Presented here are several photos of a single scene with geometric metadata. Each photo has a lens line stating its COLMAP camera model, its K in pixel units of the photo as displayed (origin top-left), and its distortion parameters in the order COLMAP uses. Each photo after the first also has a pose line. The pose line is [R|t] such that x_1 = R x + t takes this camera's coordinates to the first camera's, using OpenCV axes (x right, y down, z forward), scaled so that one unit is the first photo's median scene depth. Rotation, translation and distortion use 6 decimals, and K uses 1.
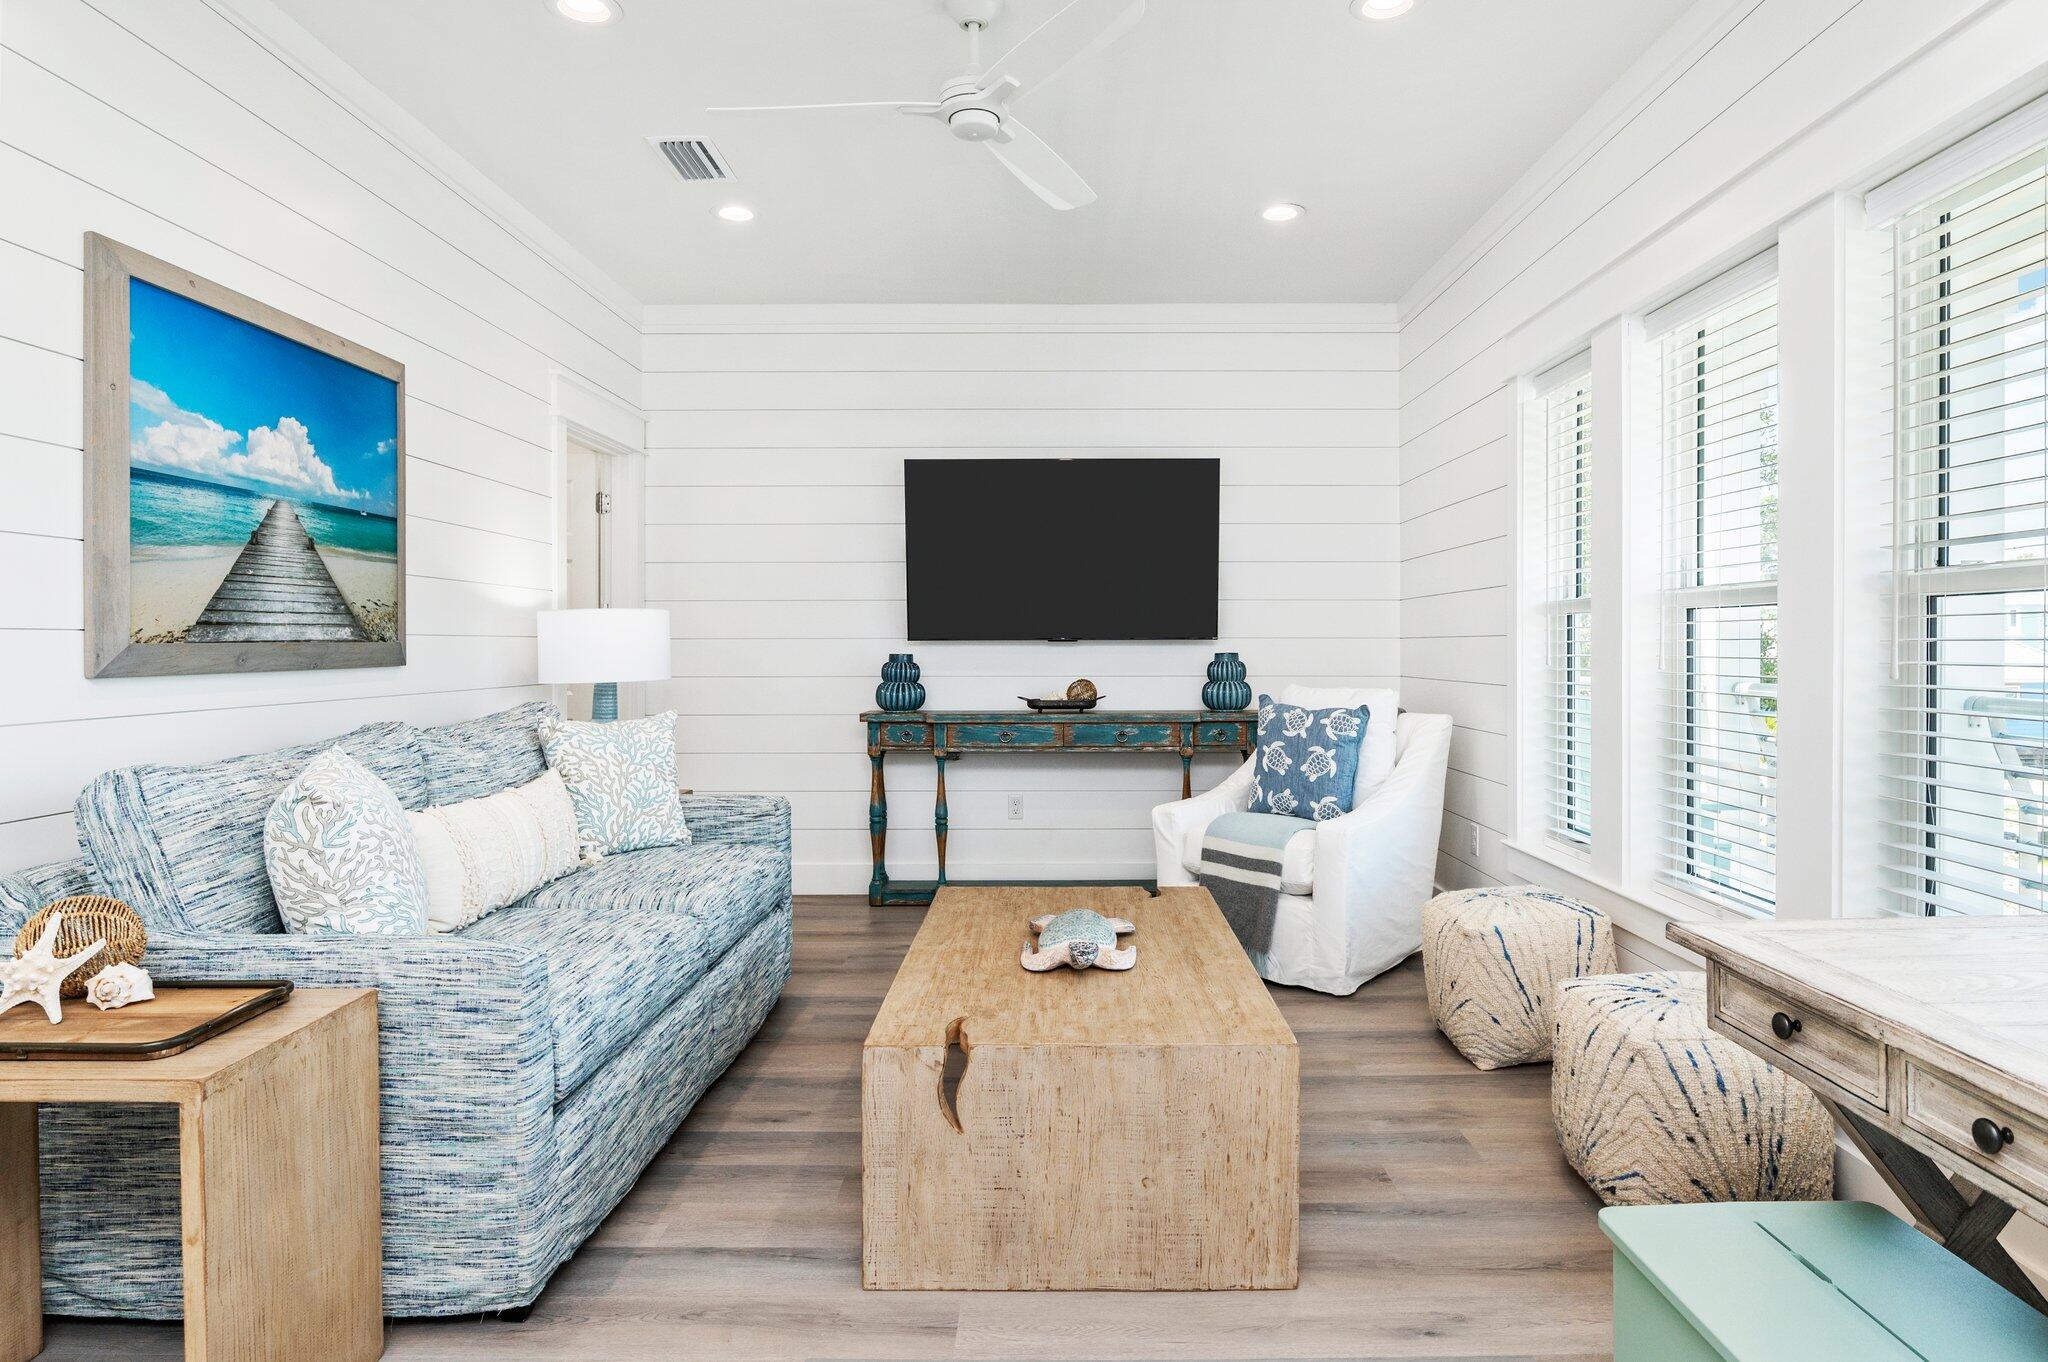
lens RADIAL K [[1203.5, 0, 1026.4], [0, 1203.5, 666.8], [0, 0, 1]] dist [-0.025046, 0.000030]
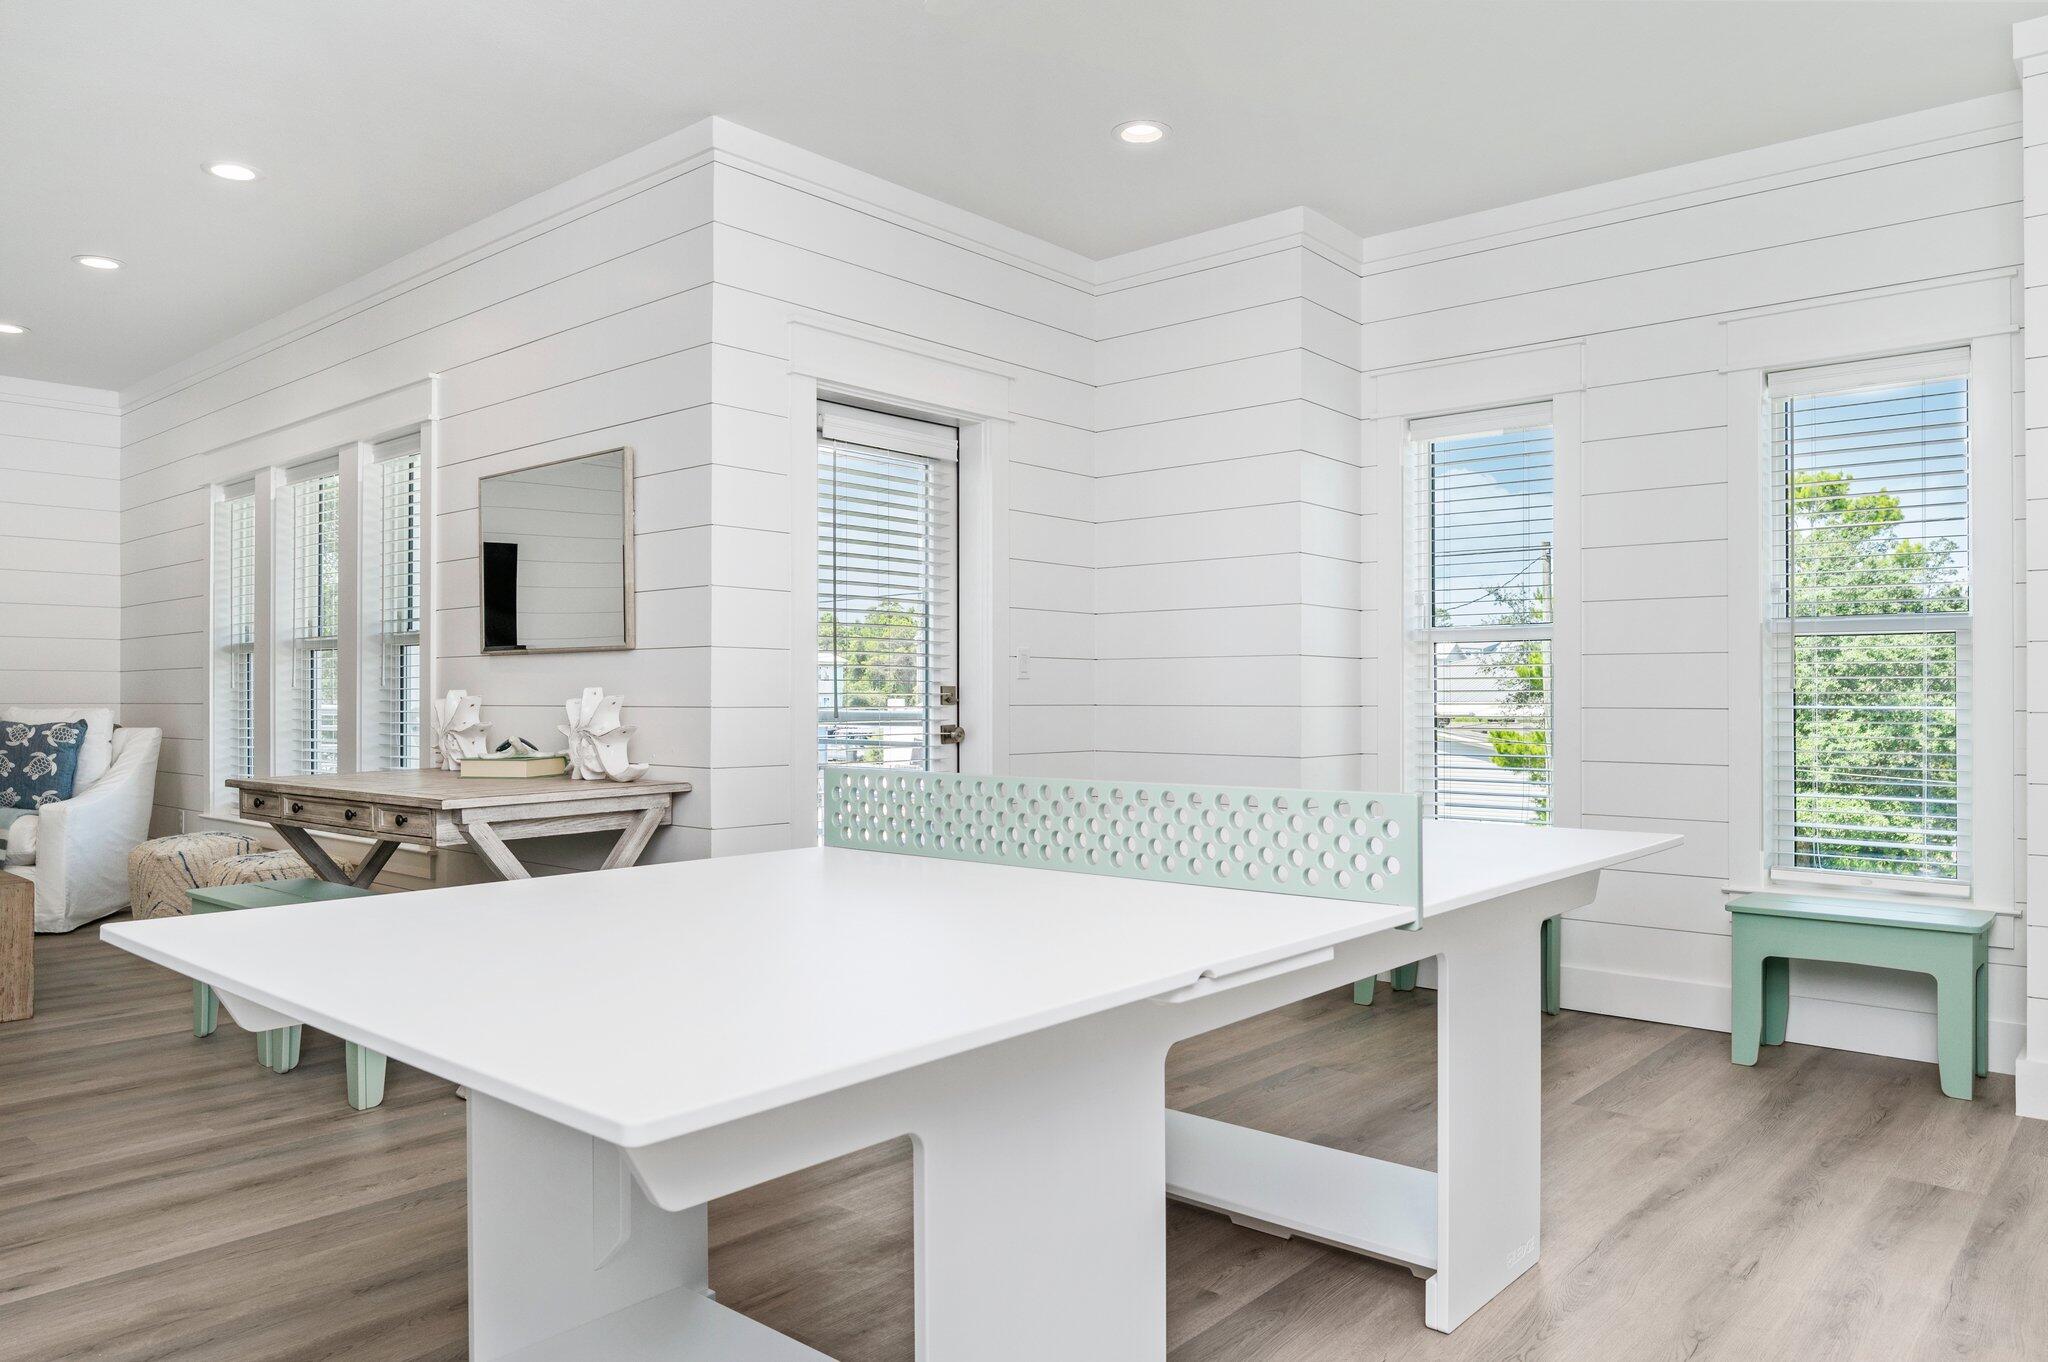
lens RADIAL K [[1356.0, 0, 1025.0], [0, 1356.0, 683.4], [0, 0, 1]] dist [-0.005119, 0.000994]
pose [[0.641587, 0.008594, 0.767002, -0.188589], [0.013487, 0.999656, -0.022483, 0.039880], [-0.766932, 0.024769, 0.641251, -0.725423]]
